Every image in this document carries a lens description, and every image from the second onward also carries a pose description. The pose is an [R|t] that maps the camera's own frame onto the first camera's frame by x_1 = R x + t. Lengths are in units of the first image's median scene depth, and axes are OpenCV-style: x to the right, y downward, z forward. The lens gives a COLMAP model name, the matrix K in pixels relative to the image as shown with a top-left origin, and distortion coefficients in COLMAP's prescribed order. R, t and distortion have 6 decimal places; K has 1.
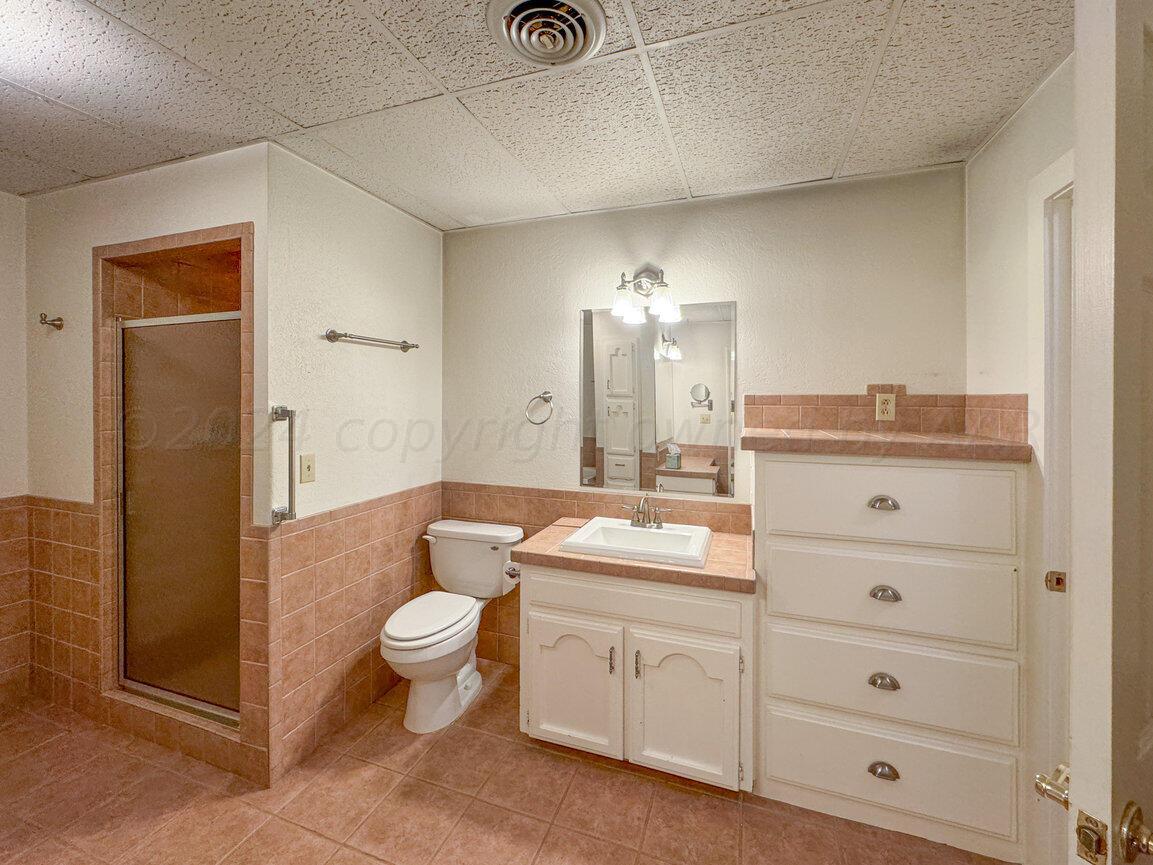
lens RADIAL K [[473.2, 0, 575.5], [0, 473.2, 403.2], [0, 0, 1]] dist [-0.000690, -0.000210]
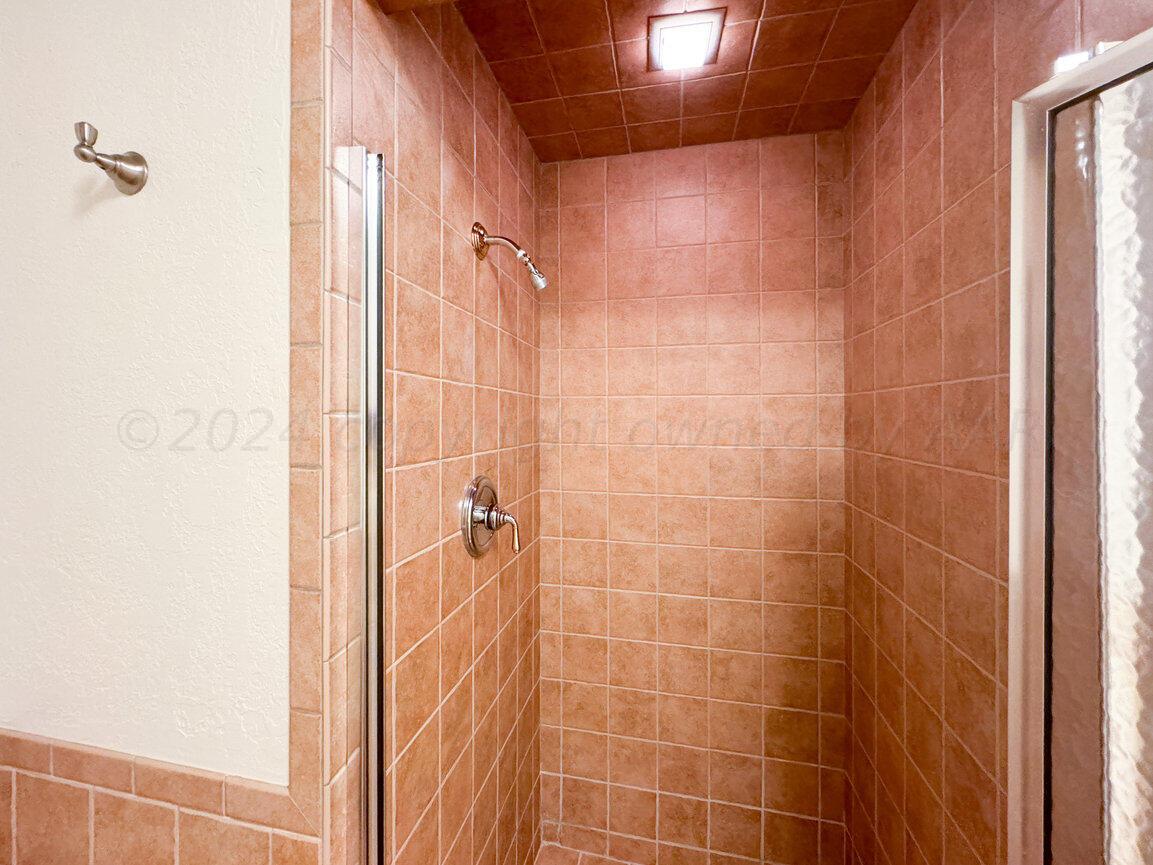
lens RADIAL K [[473.2, 0, 568.4], [0, 473.2, 423.2], [0, 0, 1]] dist [-0.000690, -0.000210]
pose [[0.992351, -0.002428, 0.123426, -0.879518], [0.004277, 0.999883, -0.014711, -0.003195], [-0.123376, 0.015127, 0.992245, 0.688978]]
